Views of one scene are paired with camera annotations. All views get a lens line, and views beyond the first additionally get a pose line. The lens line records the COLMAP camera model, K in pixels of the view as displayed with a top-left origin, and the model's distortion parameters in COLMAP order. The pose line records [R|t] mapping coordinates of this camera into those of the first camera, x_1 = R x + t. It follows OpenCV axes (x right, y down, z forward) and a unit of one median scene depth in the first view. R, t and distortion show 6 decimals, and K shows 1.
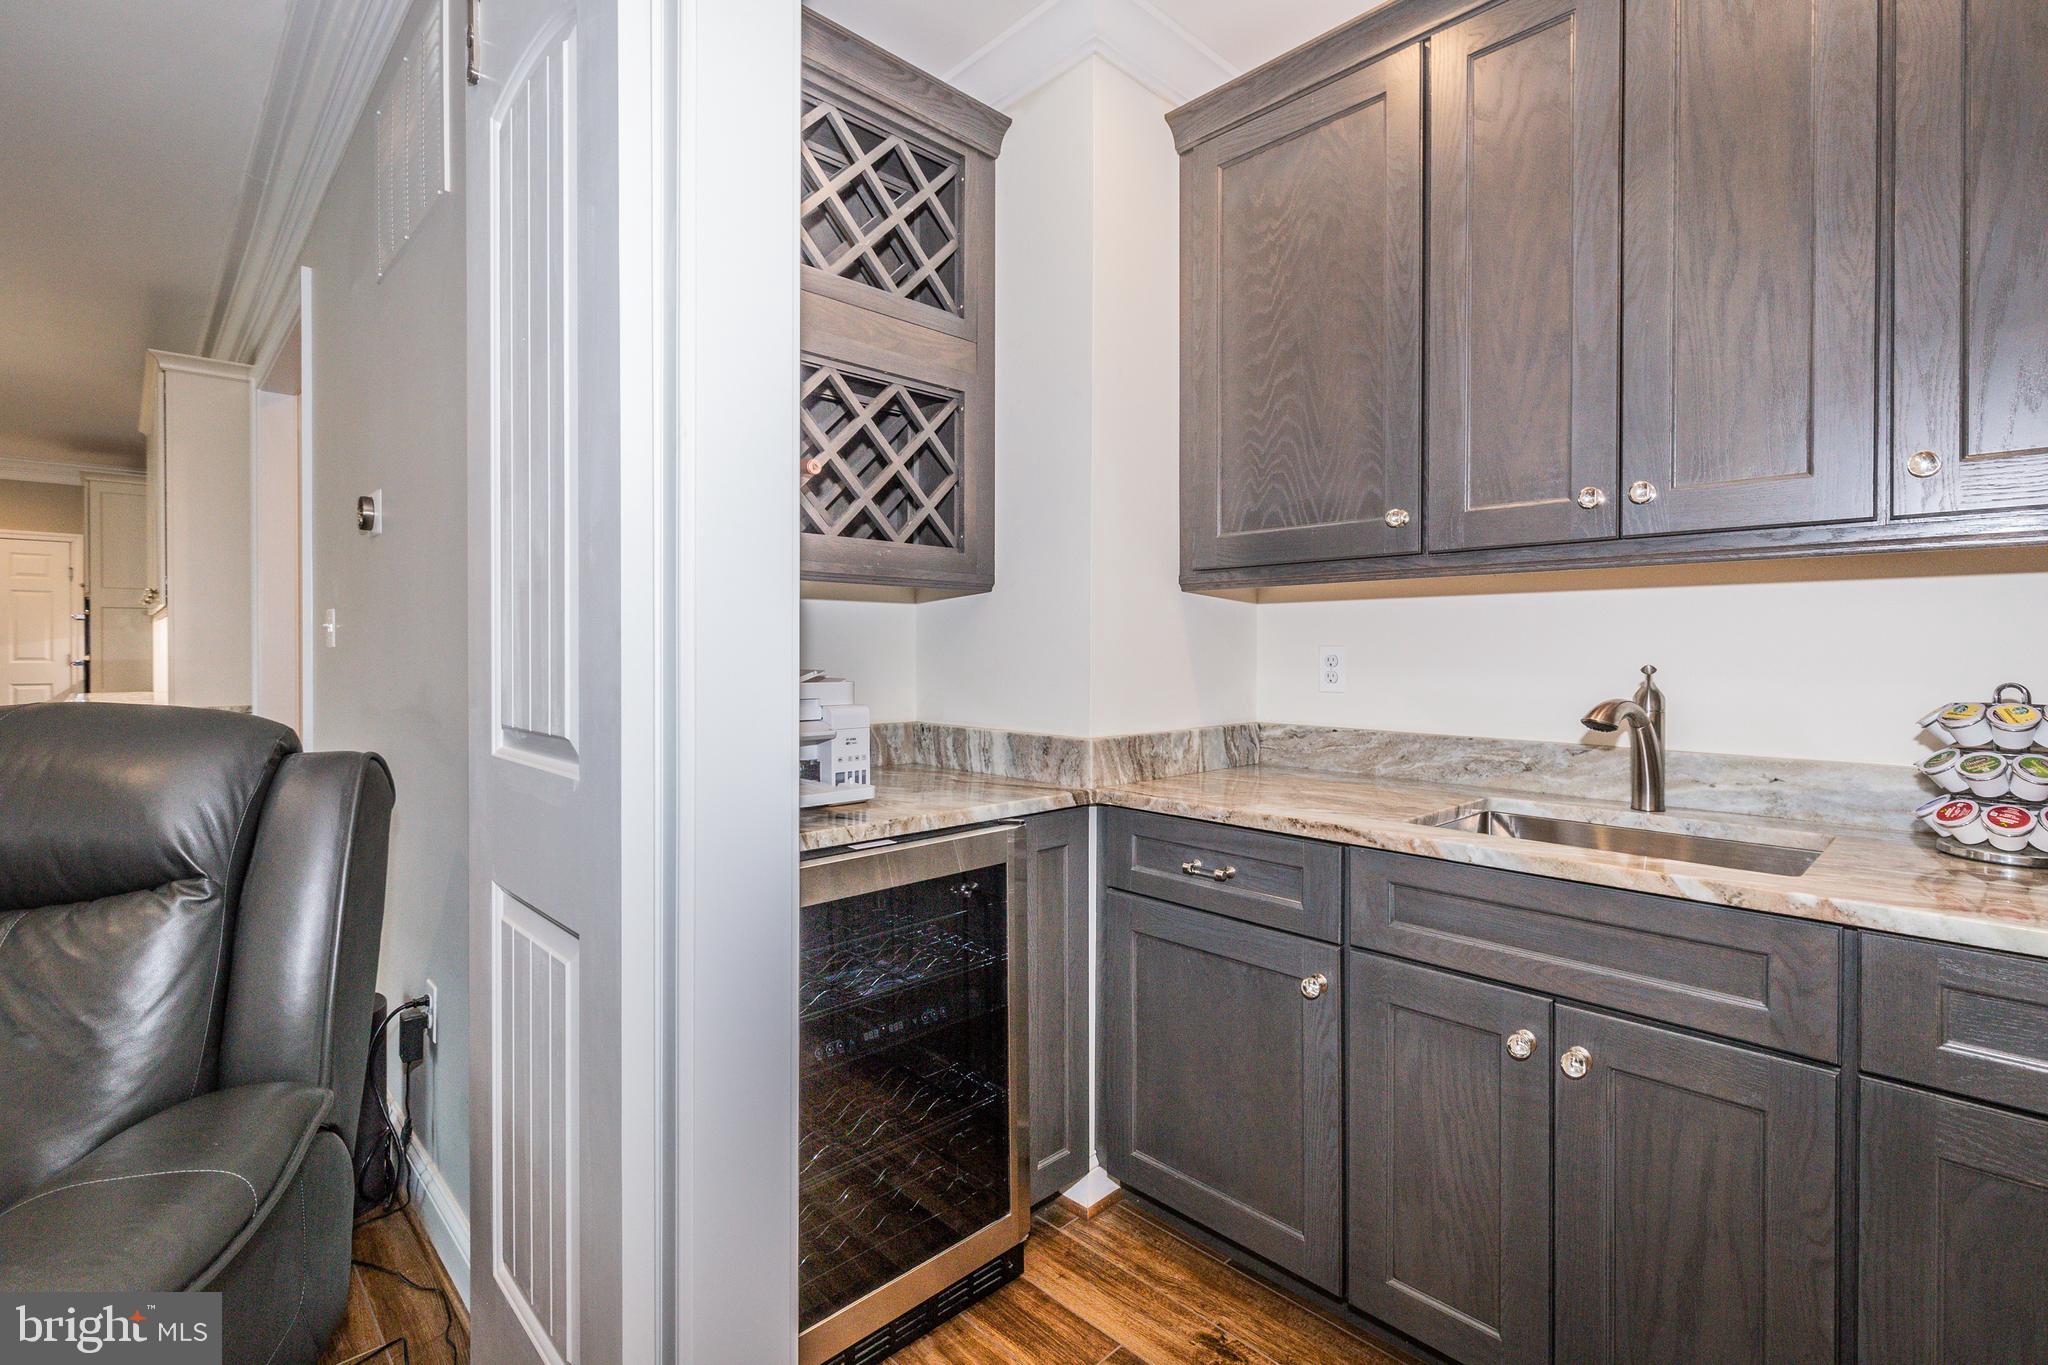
lens RADIAL K [[935.2, 0, 1025.2], [0, 935.2, 672.2], [0, 0, 1]] dist [0.000410, 0.000039]
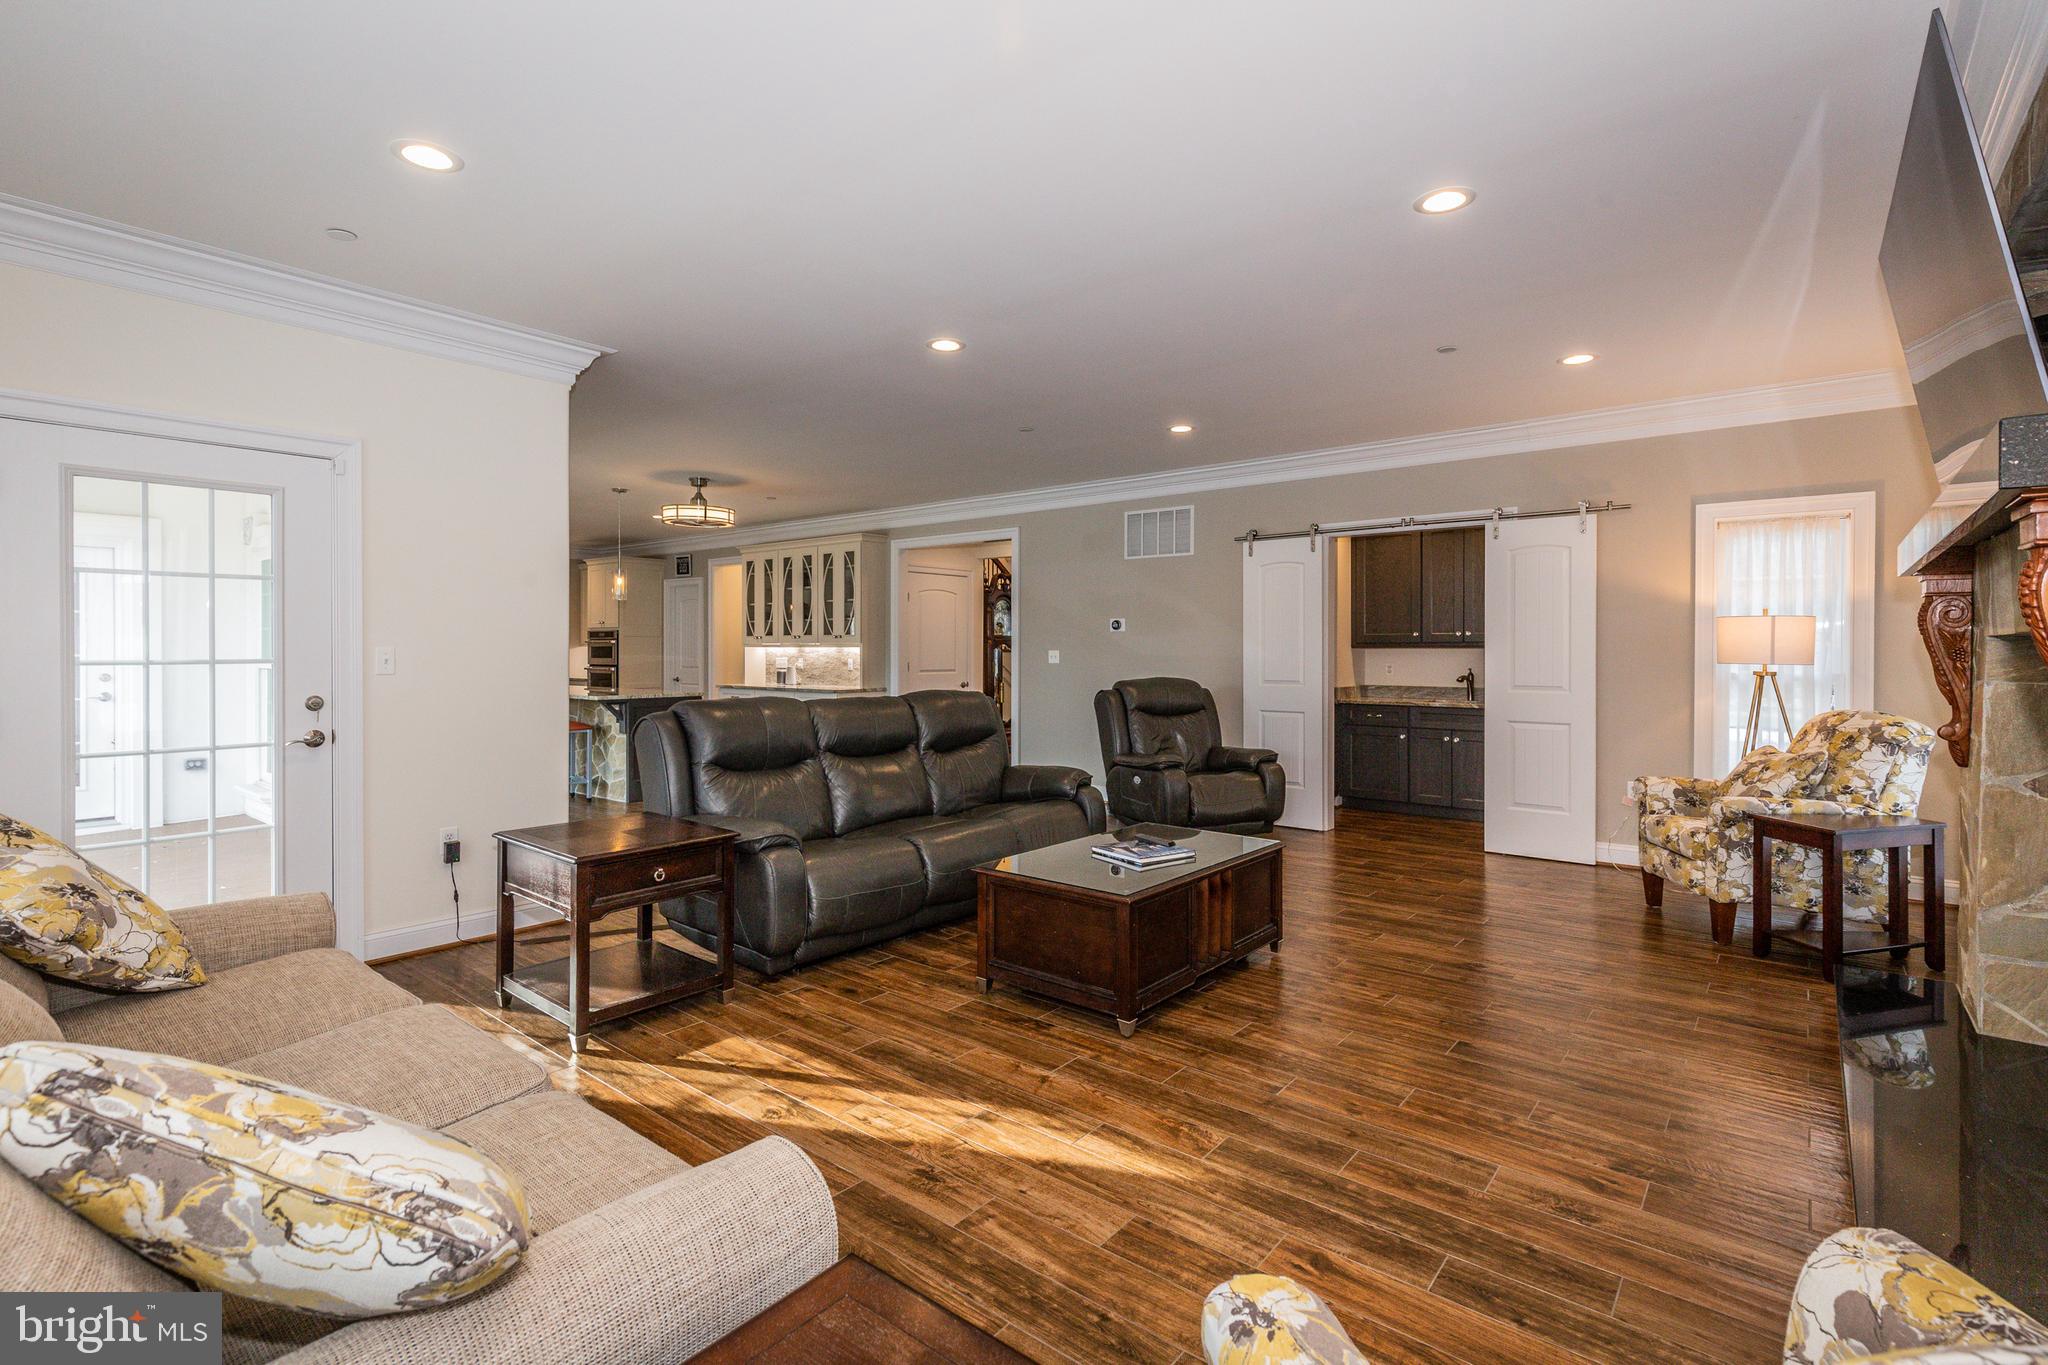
lens RADIAL K [[935.2, 0, 1023.9], [0, 935.2, 669.7], [0, 0, 1]] dist [0.000410, 0.000039]
pose [[0.994162, -0.002121, 0.107873, -2.163675], [0.002576, 0.999988, -0.004073, 0.011482], [-0.107863, 0.004327, 0.994156, -3.588533]]
